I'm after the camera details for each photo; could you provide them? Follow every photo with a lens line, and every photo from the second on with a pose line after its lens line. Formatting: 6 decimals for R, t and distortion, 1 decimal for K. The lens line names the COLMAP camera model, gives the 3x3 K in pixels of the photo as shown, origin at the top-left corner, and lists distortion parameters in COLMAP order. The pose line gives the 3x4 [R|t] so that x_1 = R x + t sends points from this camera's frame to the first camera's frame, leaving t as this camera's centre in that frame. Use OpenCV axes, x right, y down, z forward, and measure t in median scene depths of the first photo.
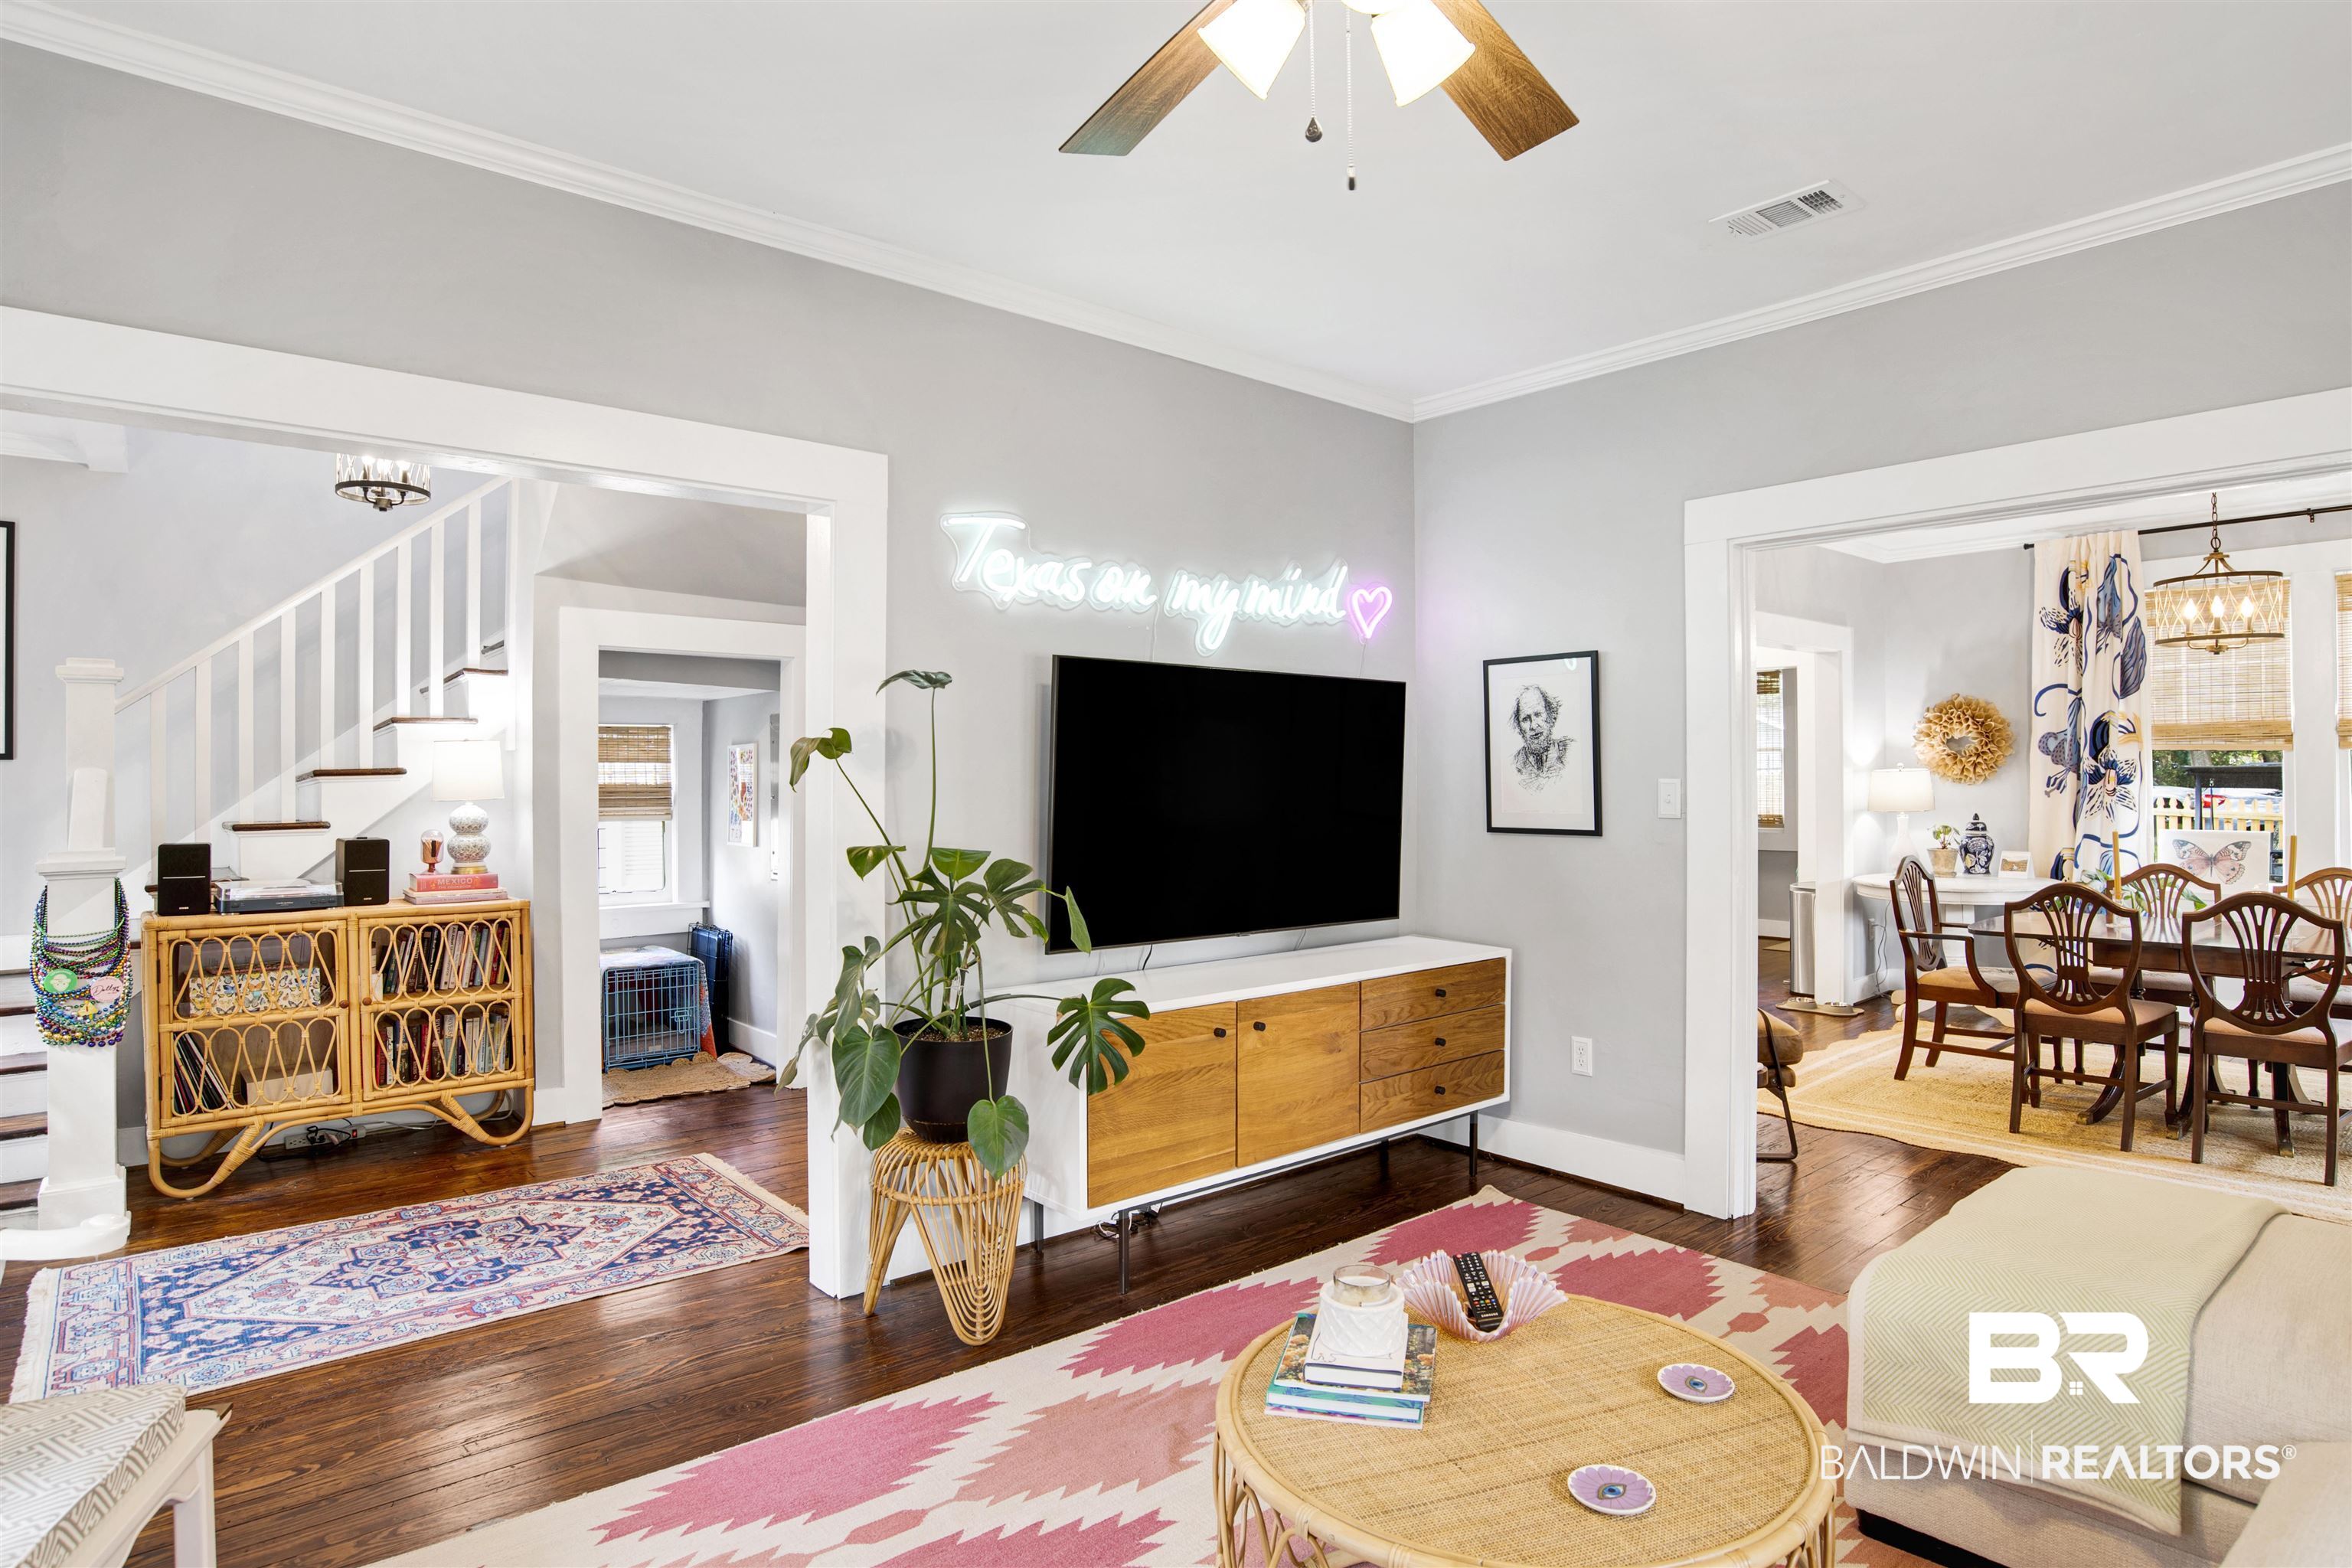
lens RADIAL K [[1267.8, 0, 1186.3], [0, 1267.8, 756.3], [0, 0, 1]] dist [-0.071213, 0.027727]
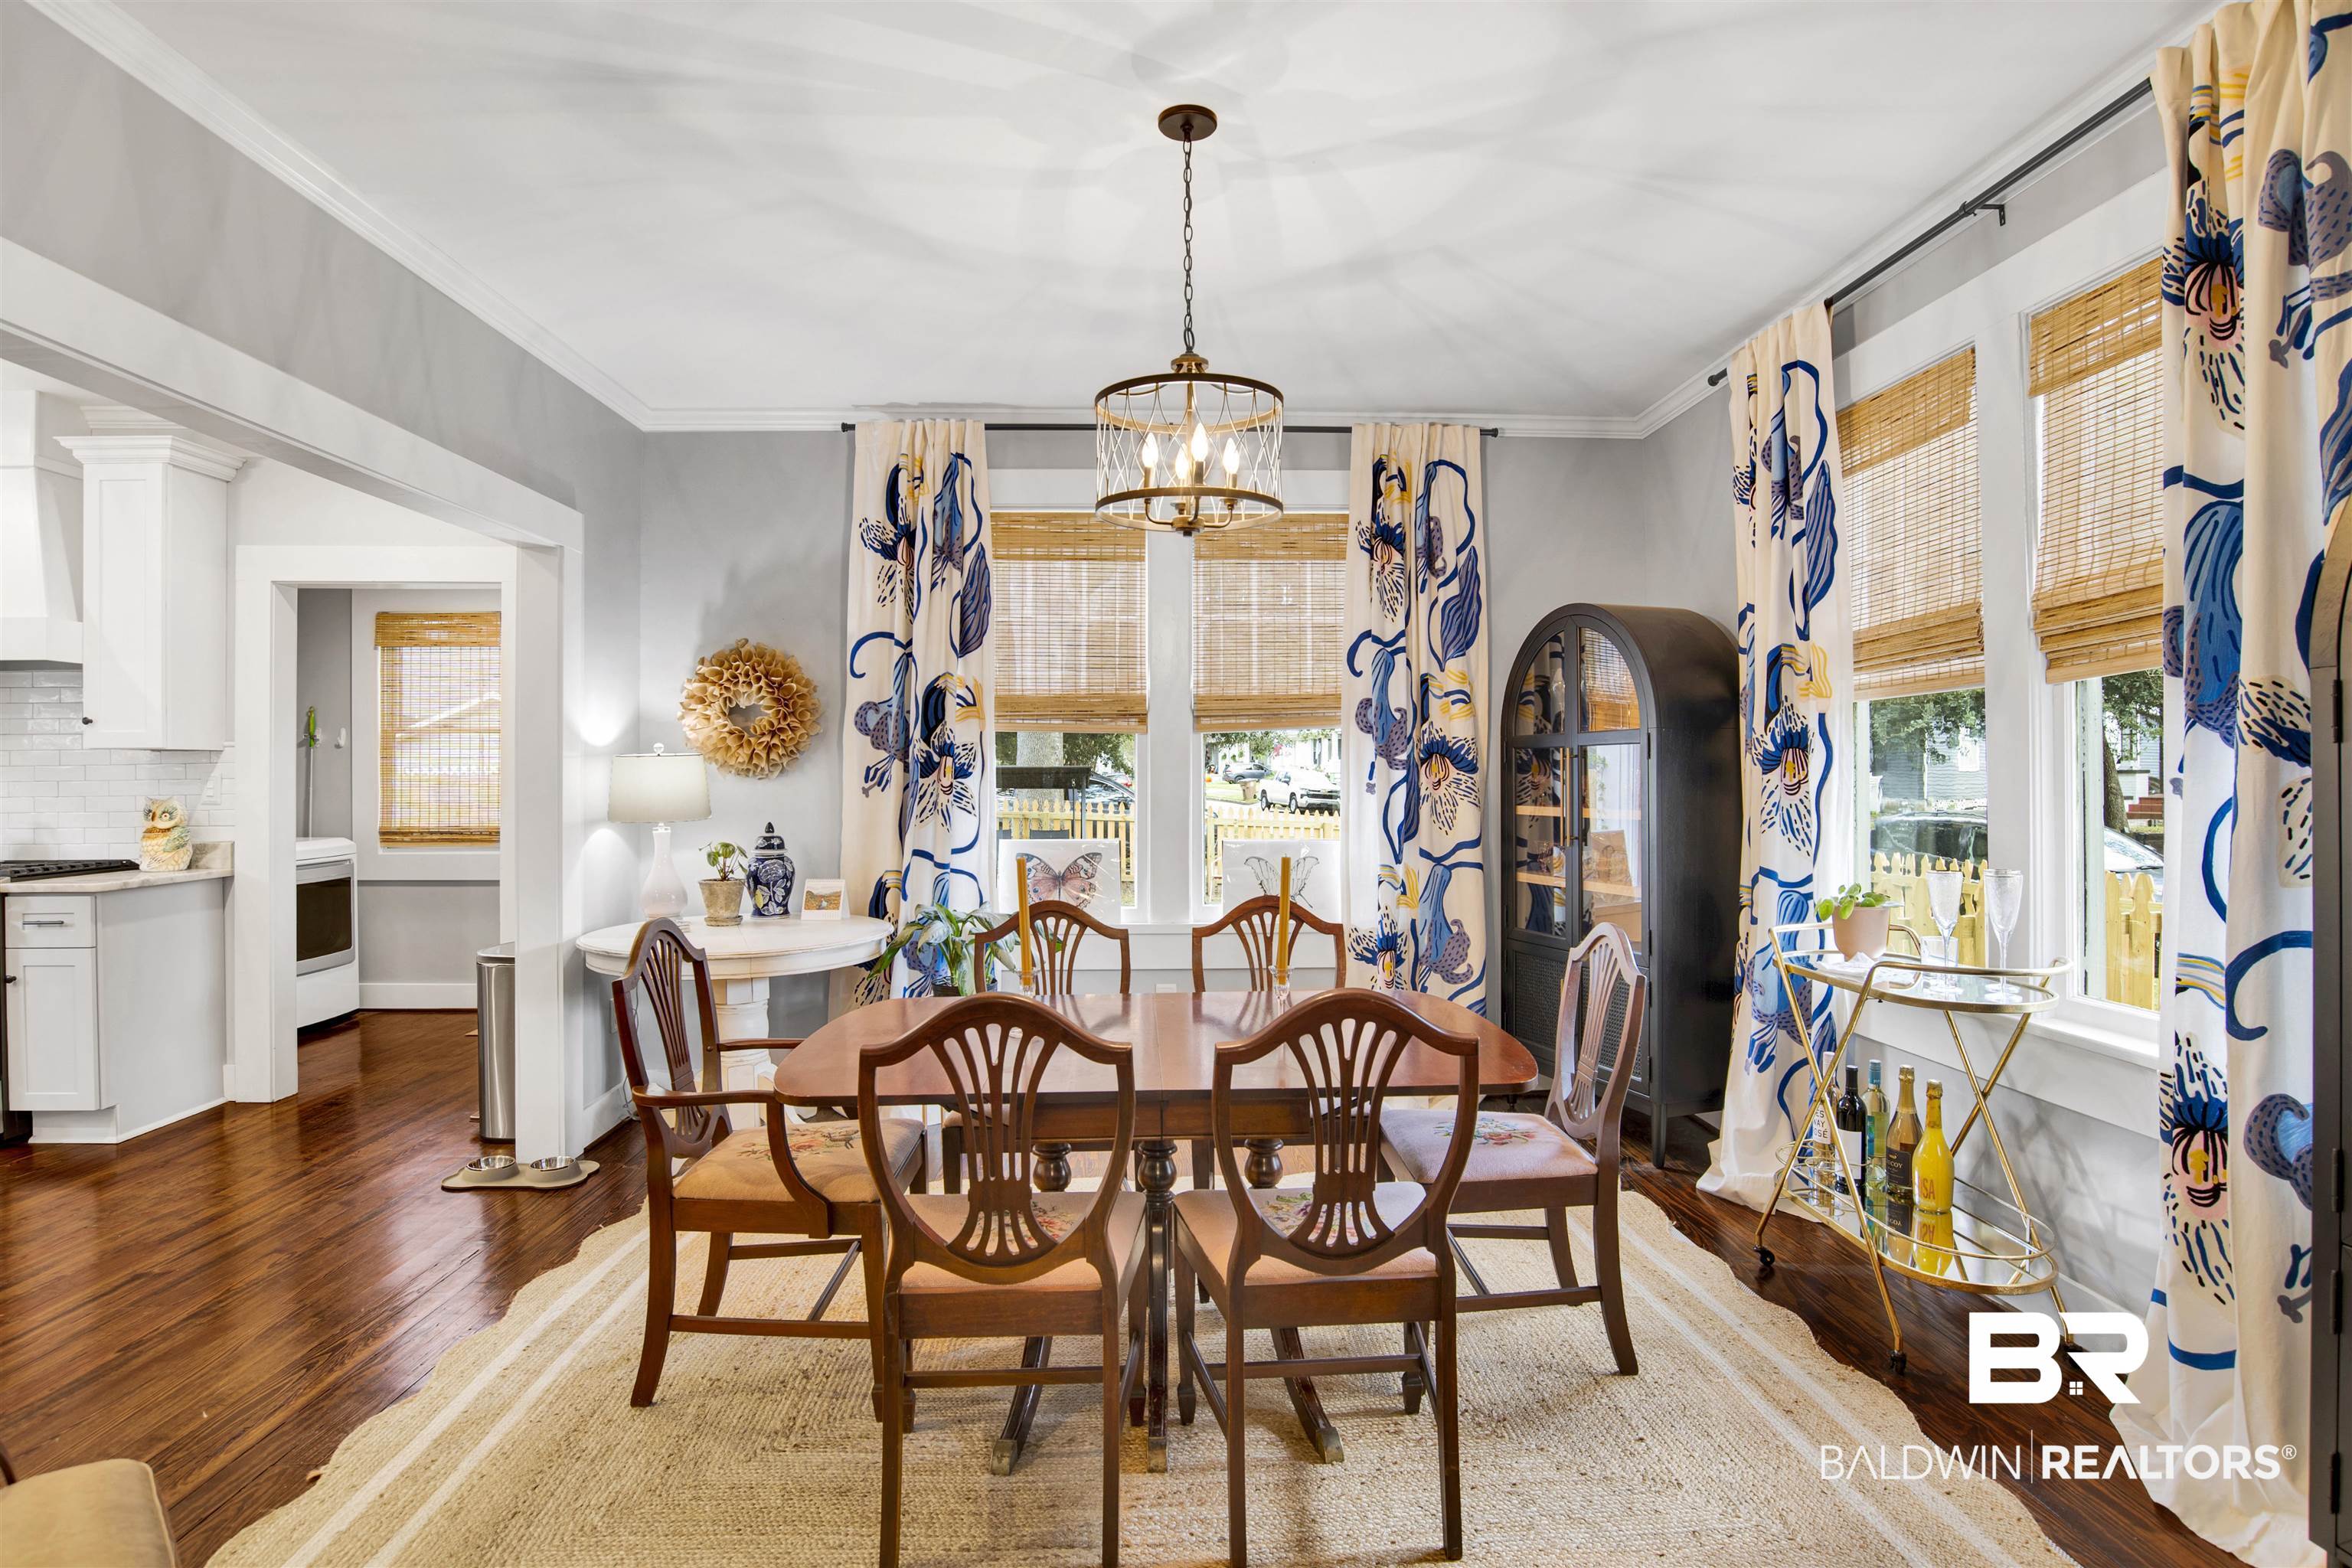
lens RADIAL K [[1251.9, 0, 1190.8], [0, 1251.9, 779.8], [0, 0, 1]] dist [-0.076715, 0.029170]
pose [[0.613690, 0.005934, 0.789524, 0.269114], [-0.010656, 0.999943, 0.000767, 0.021534], [-0.789475, -0.008883, 0.613719, 0.441350]]
